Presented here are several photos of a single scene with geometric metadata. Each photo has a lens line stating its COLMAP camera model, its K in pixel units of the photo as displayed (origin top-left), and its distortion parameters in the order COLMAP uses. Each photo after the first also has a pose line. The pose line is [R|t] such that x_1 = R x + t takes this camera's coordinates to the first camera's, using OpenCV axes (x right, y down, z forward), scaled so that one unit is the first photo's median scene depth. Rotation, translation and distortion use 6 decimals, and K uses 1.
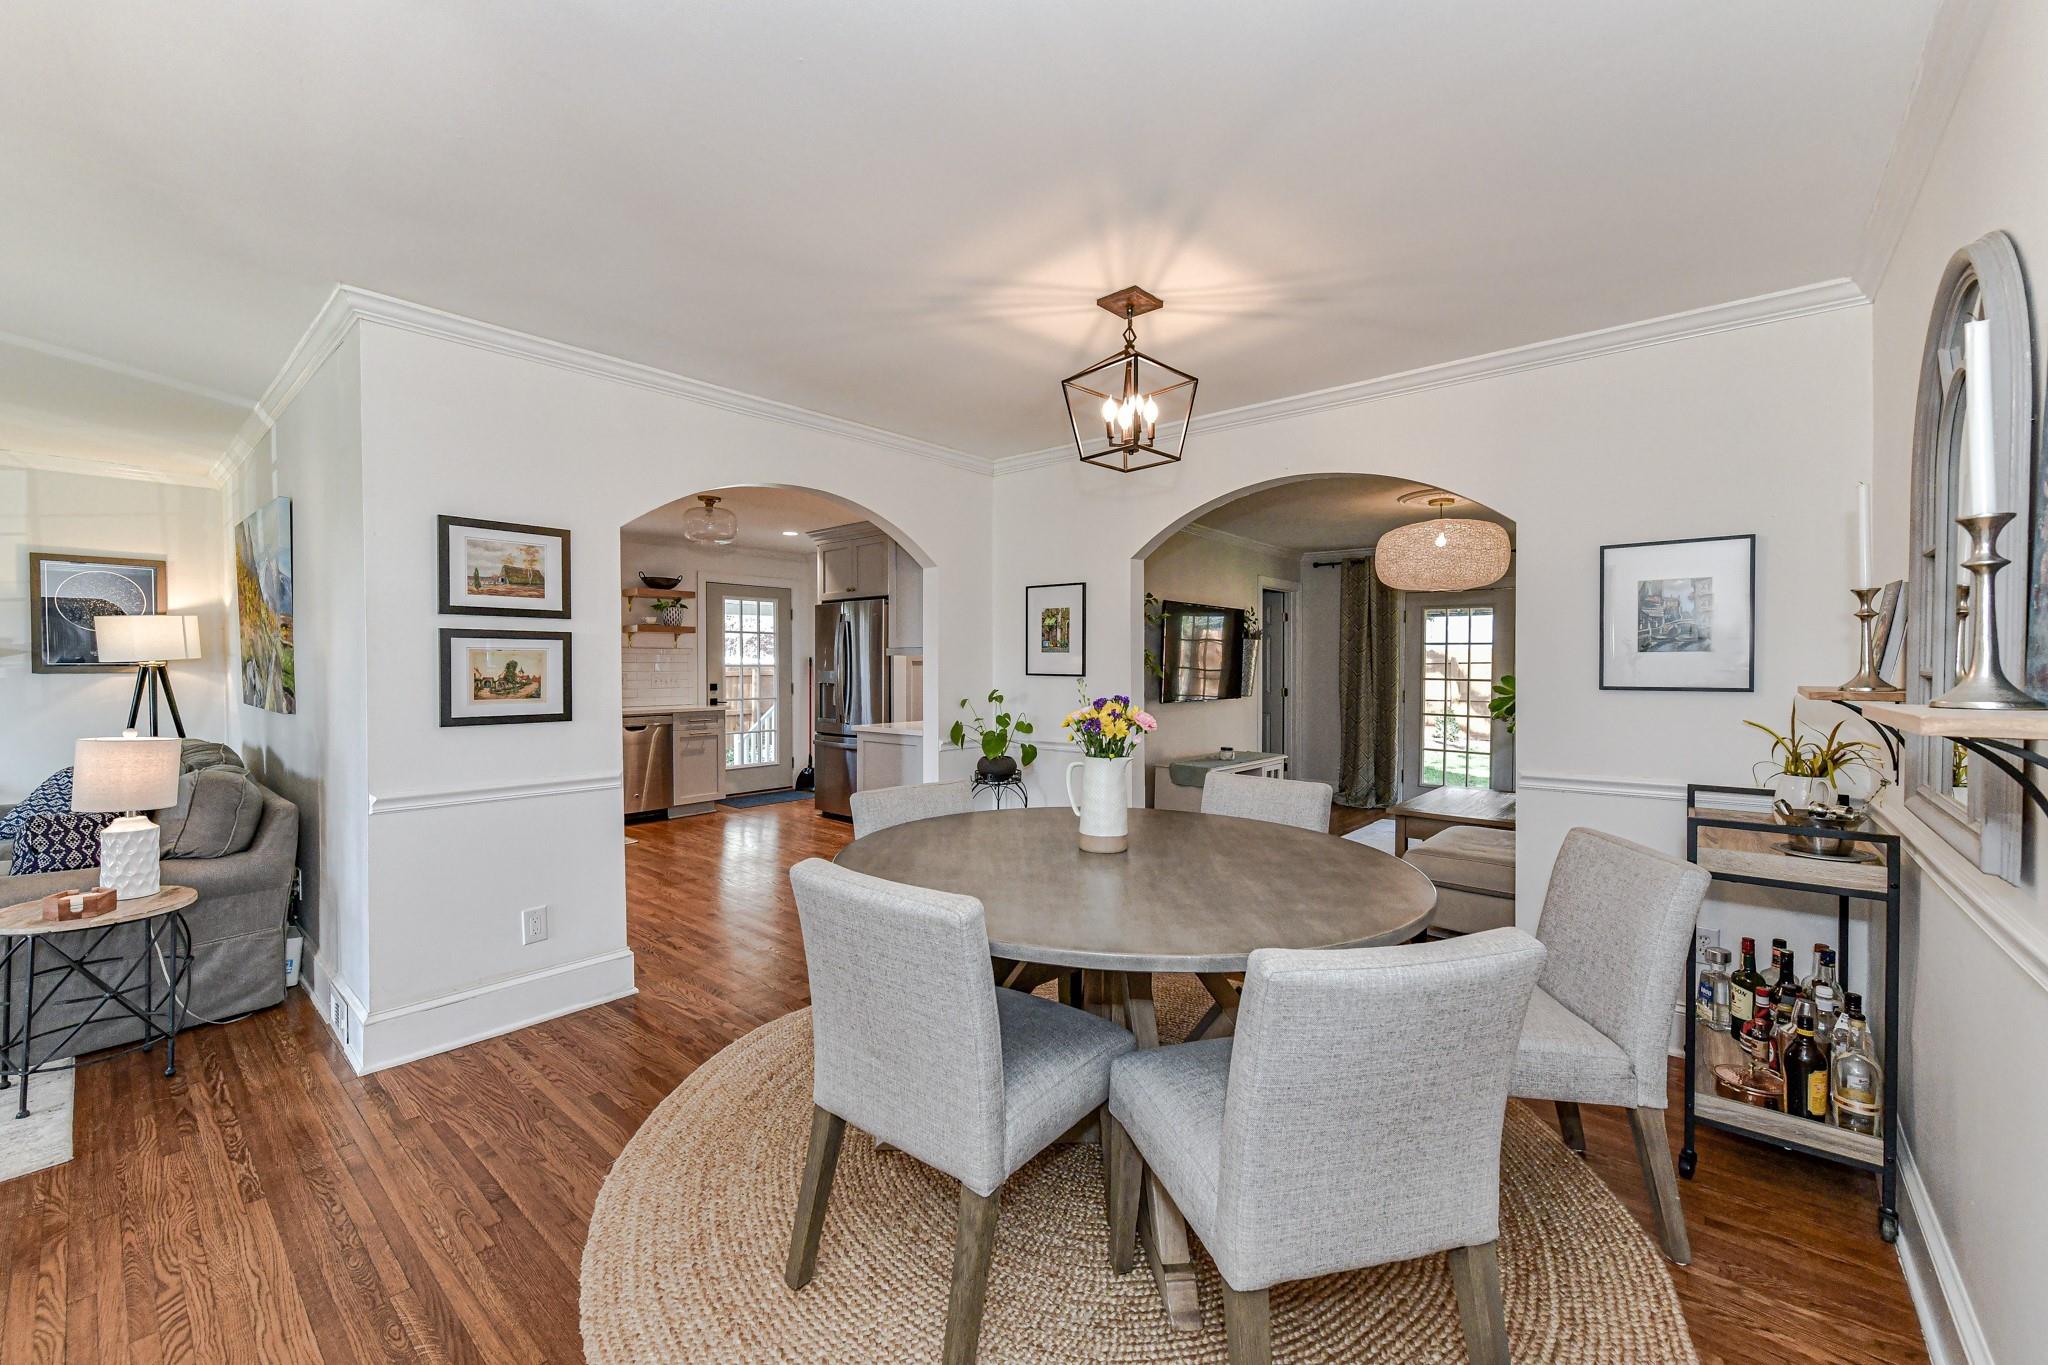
lens RADIAL K [[806.1, 0, 1015.4], [0, 806.1, 674.7], [0, 0, 1]] dist [0.001493, 0.000141]
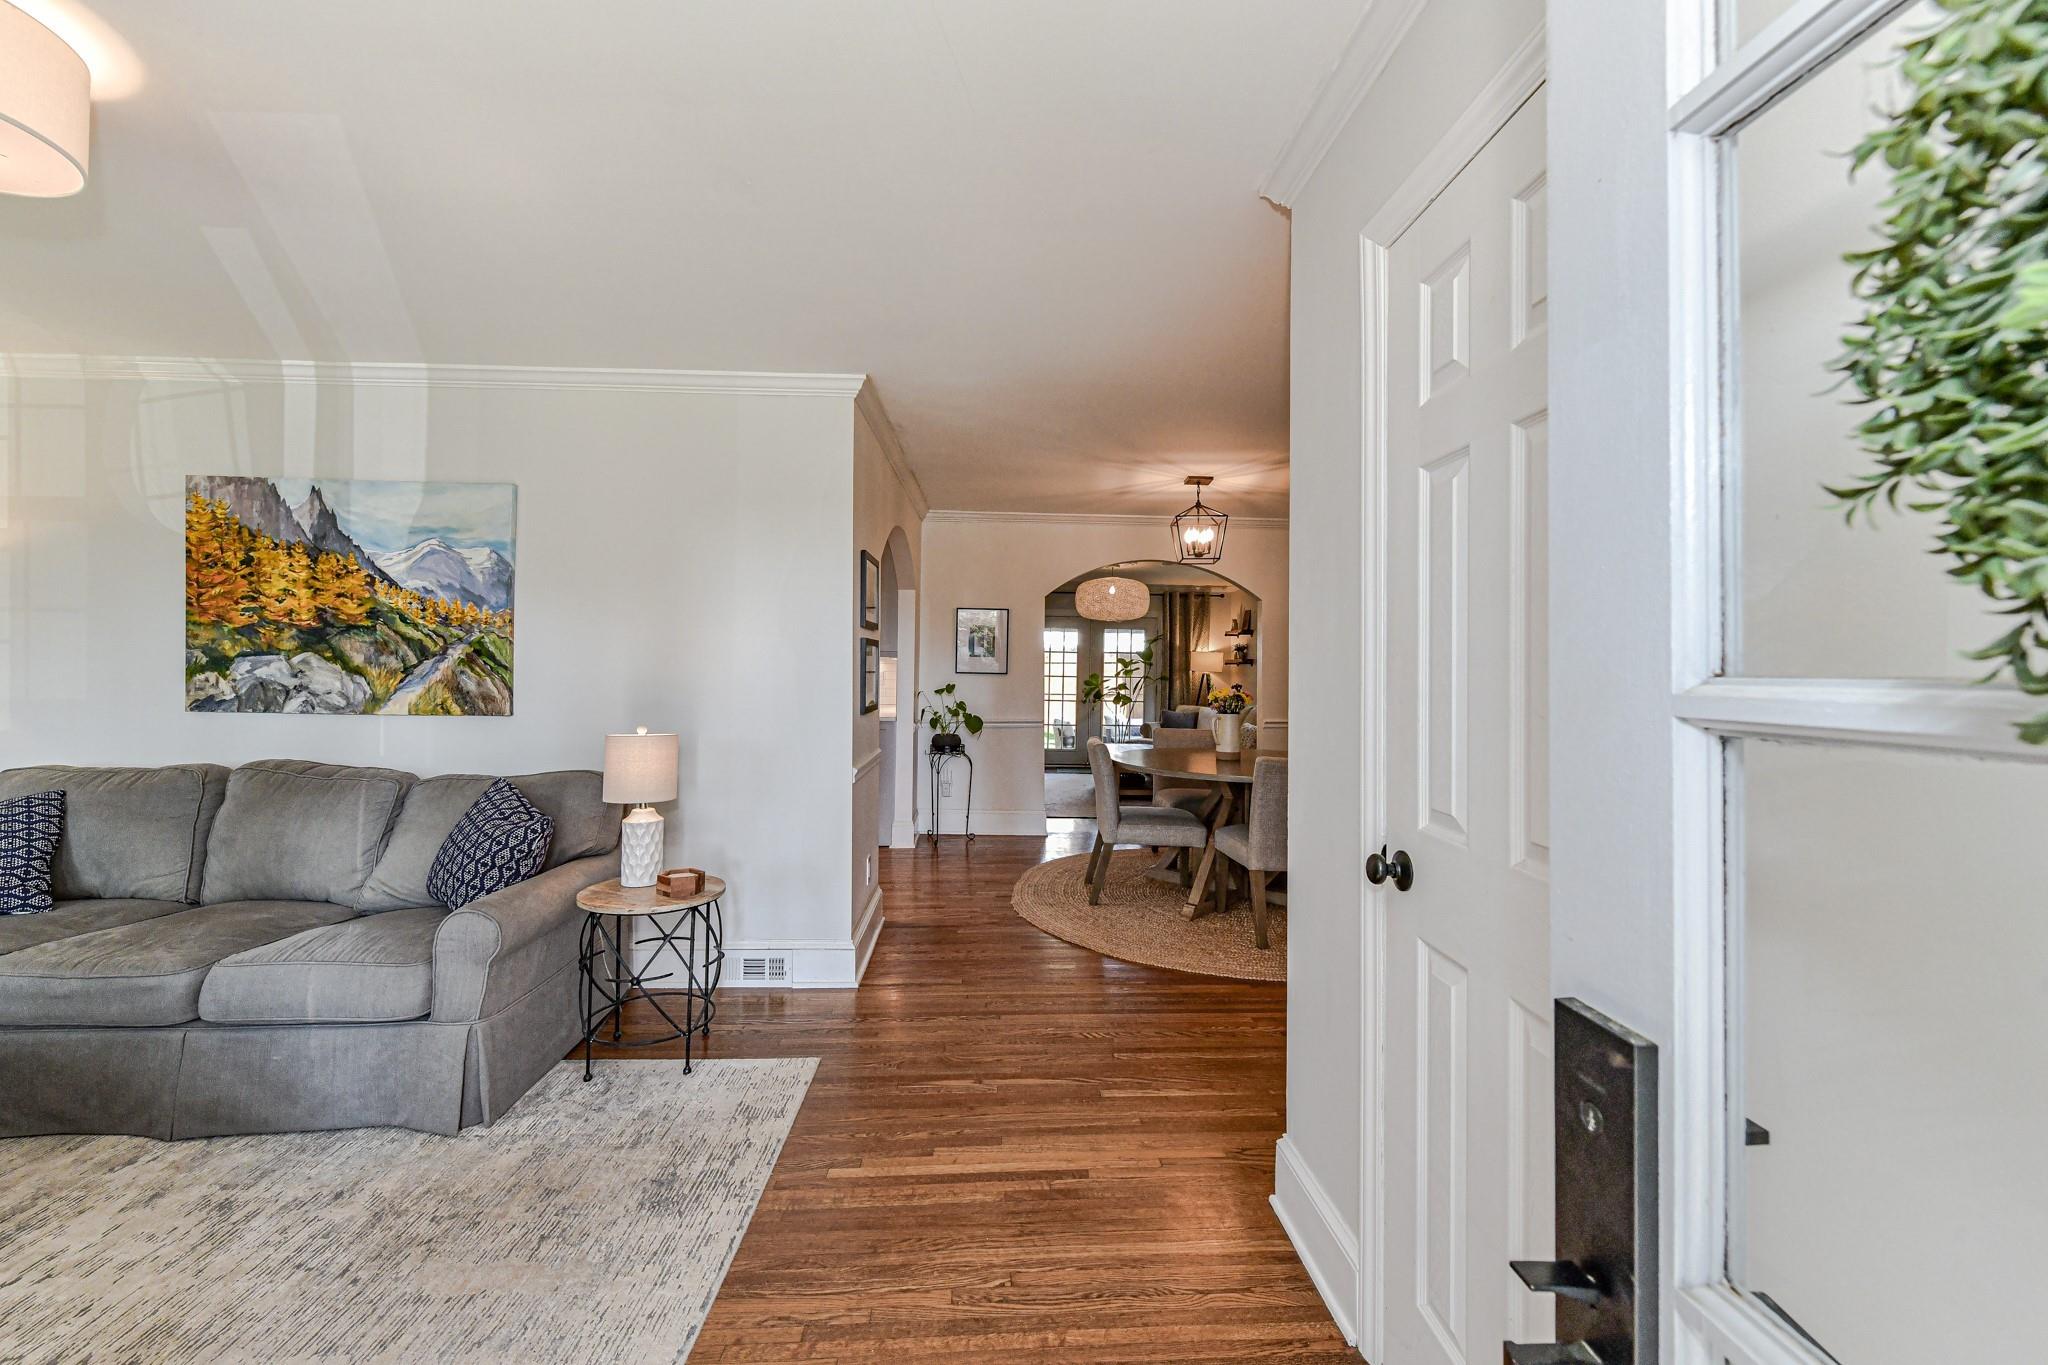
lens RADIAL K [[808.0, 0, 1027.5], [0, 808.0, 671.1], [0, 0, 1]] dist [0.000204, -0.000005]
pose [[0.724206, 0.002880, 0.689578, -1.300685], [-0.002341, 0.999996, -0.001718, -0.001301], [-0.689580, -0.000370, 0.724209, -0.098154]]
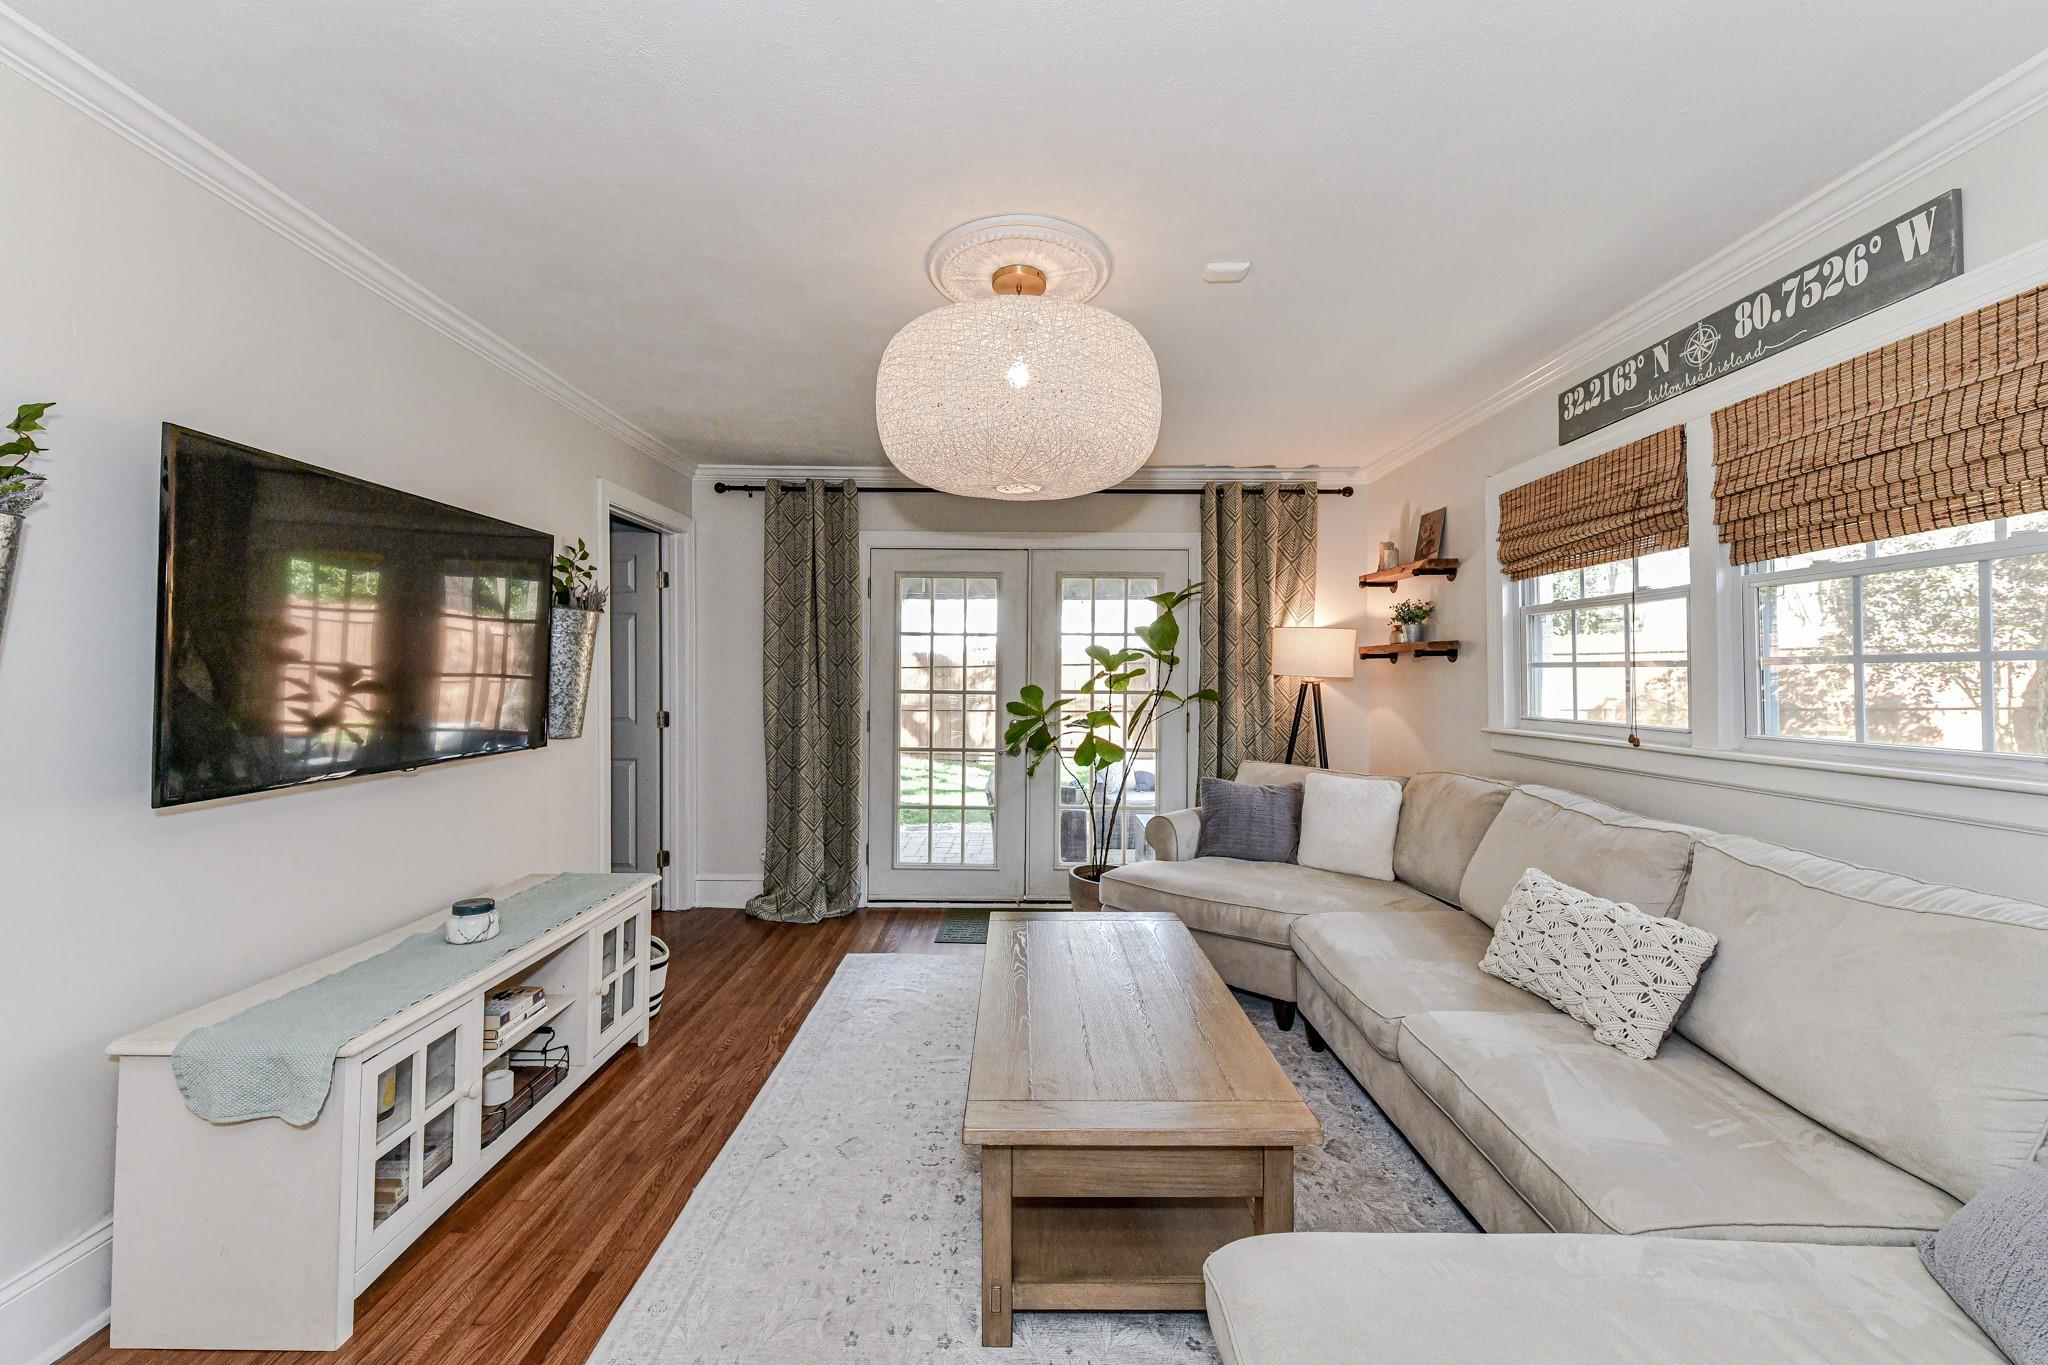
lens RADIAL K [[806.1, 0, 1015.4], [0, 806.1, 674.7], [0, 0, 1]] dist [0.001493, 0.000141]
pose [[0.756204, -0.003719, 0.654326, 0.452779], [0.008720, 0.999952, -0.004393, -0.009779], [-0.654278, 0.009028, 0.756200, 1.248057]]
